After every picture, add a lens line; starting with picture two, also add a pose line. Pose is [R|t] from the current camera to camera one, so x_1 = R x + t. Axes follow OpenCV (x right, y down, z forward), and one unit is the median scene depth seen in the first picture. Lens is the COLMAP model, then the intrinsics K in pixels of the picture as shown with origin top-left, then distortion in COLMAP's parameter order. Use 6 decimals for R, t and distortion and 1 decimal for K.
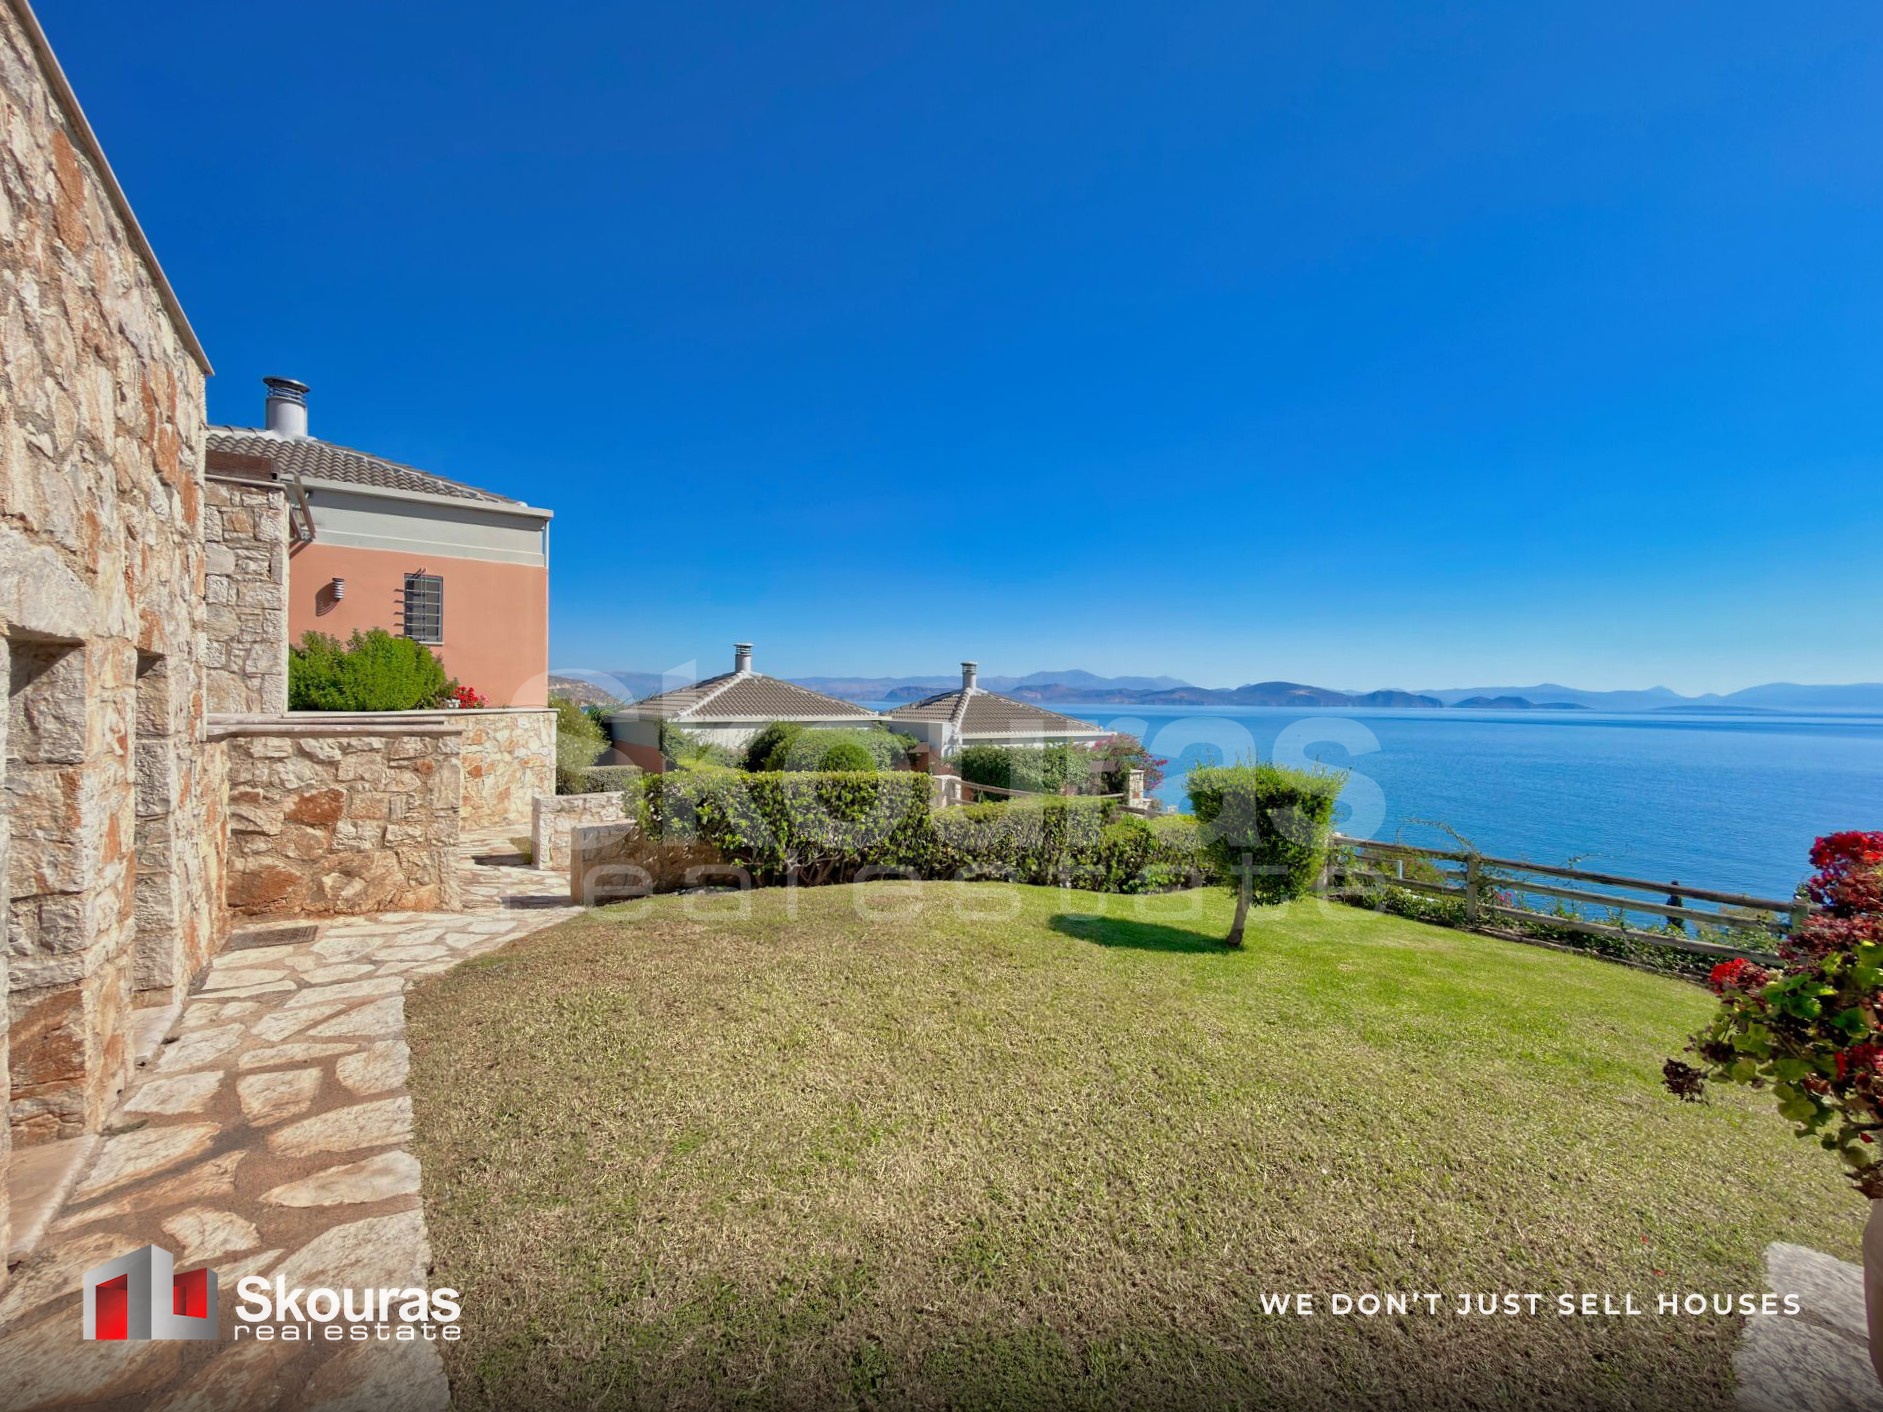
lens RADIAL K [[762.3, 0, 941.5], [0, 762.3, 706.0], [0, 0, 1]] dist [0.000144, 0.000141]
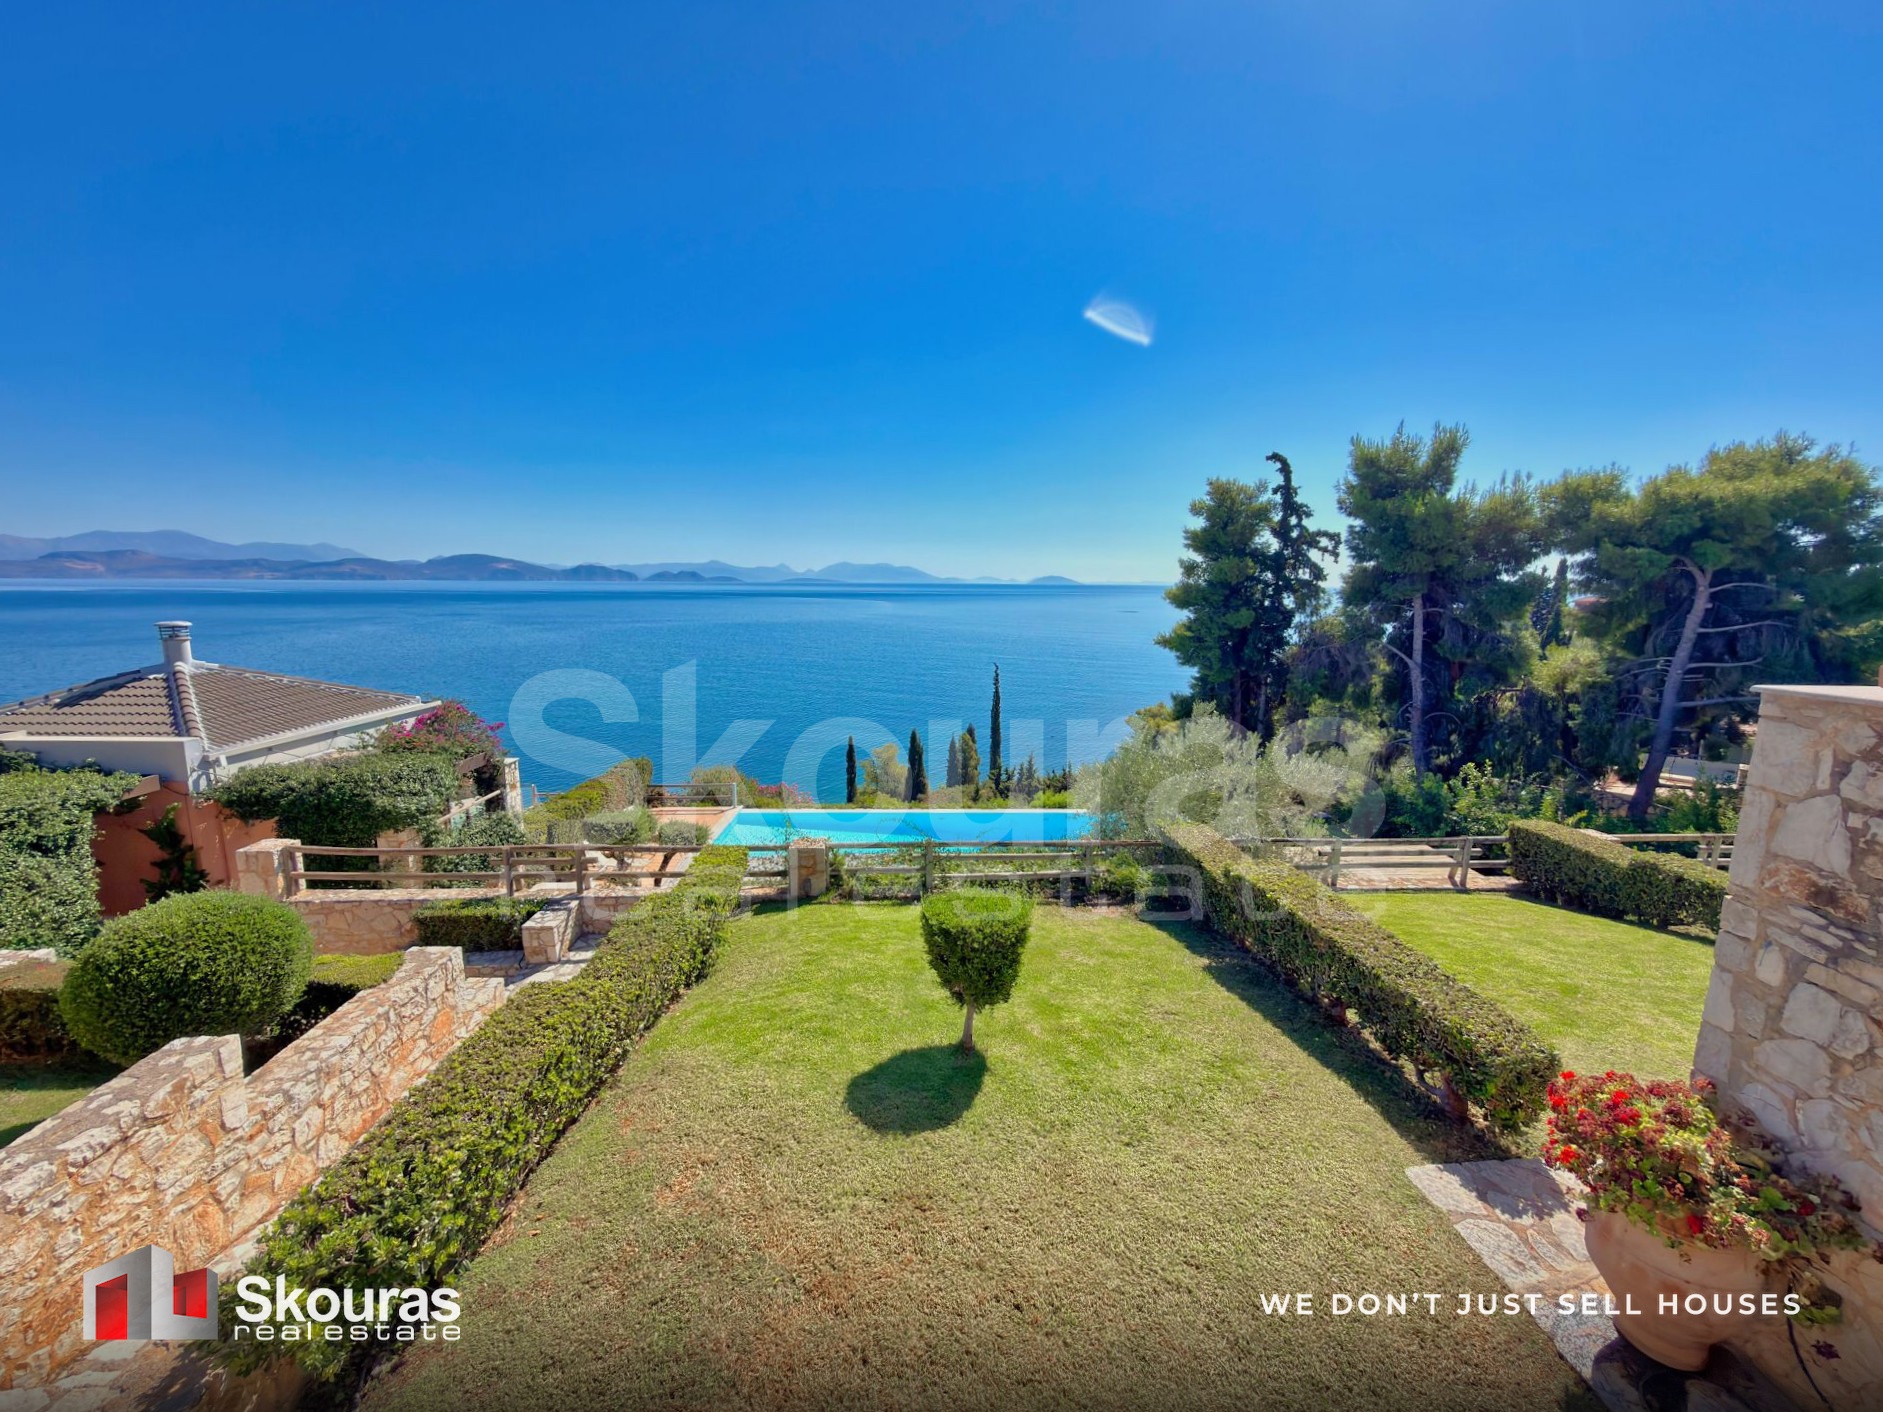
lens RADIAL K [[762.3, 0, 941.5], [0, 762.3, 706.0], [0, 0, 1]] dist [0.000144, 0.000141]
pose [[0.579029, -0.135021, 0.804049, -0.345619], [0.003599, 0.986605, 0.163085, -0.267406], [-0.815299, -0.091537, 0.571759, 0.251125]]
